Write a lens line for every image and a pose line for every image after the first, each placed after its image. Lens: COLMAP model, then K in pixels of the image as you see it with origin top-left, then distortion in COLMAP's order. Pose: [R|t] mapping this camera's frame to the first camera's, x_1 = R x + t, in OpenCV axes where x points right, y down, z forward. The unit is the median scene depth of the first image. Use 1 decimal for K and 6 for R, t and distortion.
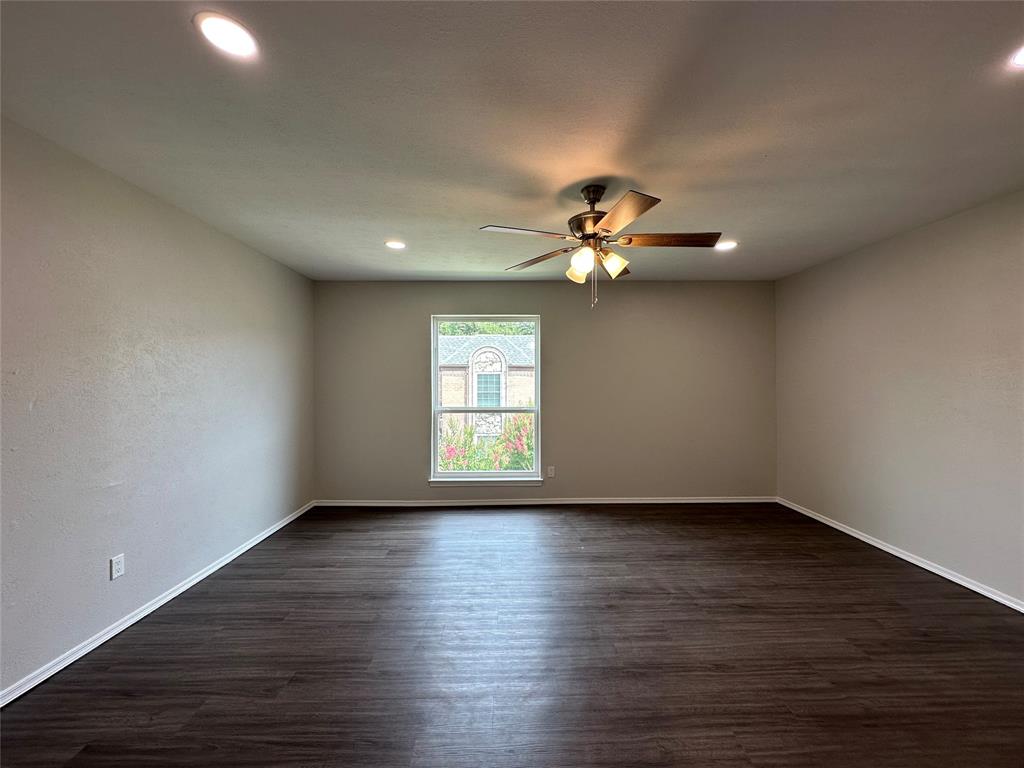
lens RADIAL K [[406.9, 0, 511.2], [0, 406.9, 383.7], [0, 0, 1]] dist [-0.005775, 0.000796]
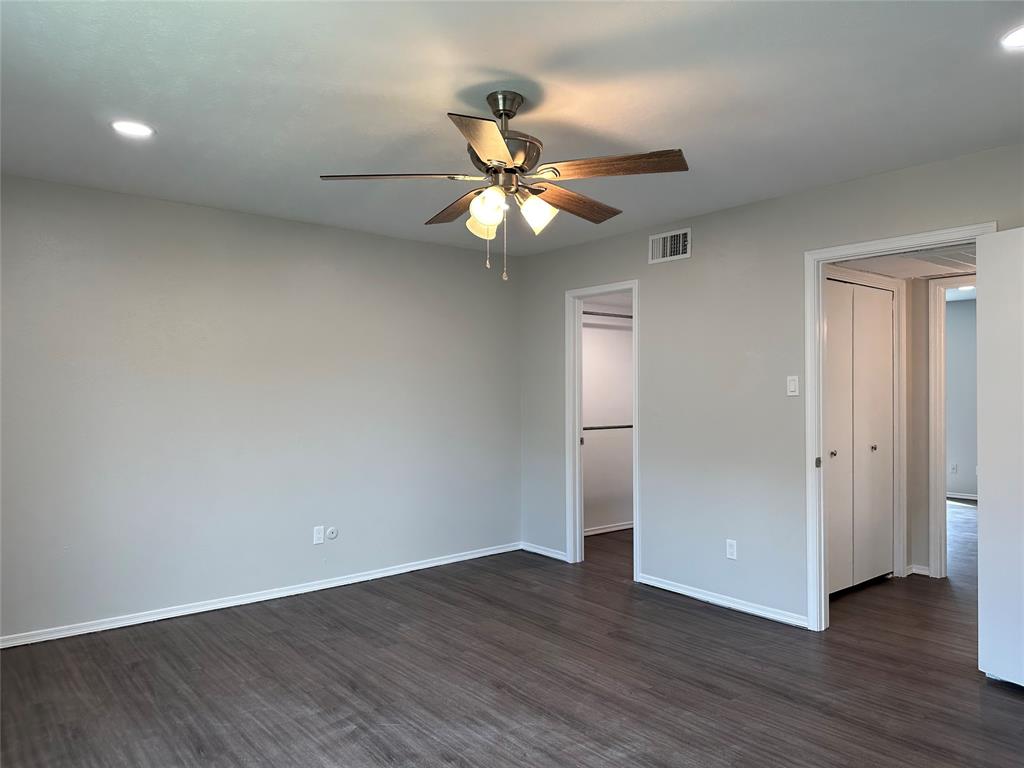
lens RADIAL K [[712.3, 0, 511.7], [0, 712.3, 386.3], [0, 0, 1]] dist [0.055195, -0.069291]
pose [[-0.628831, 0.008341, 0.777497, -0.646787], [0.002816, 0.999960, -0.008450, -0.001615], [-0.777537, -0.003124, -0.628830, 1.575806]]
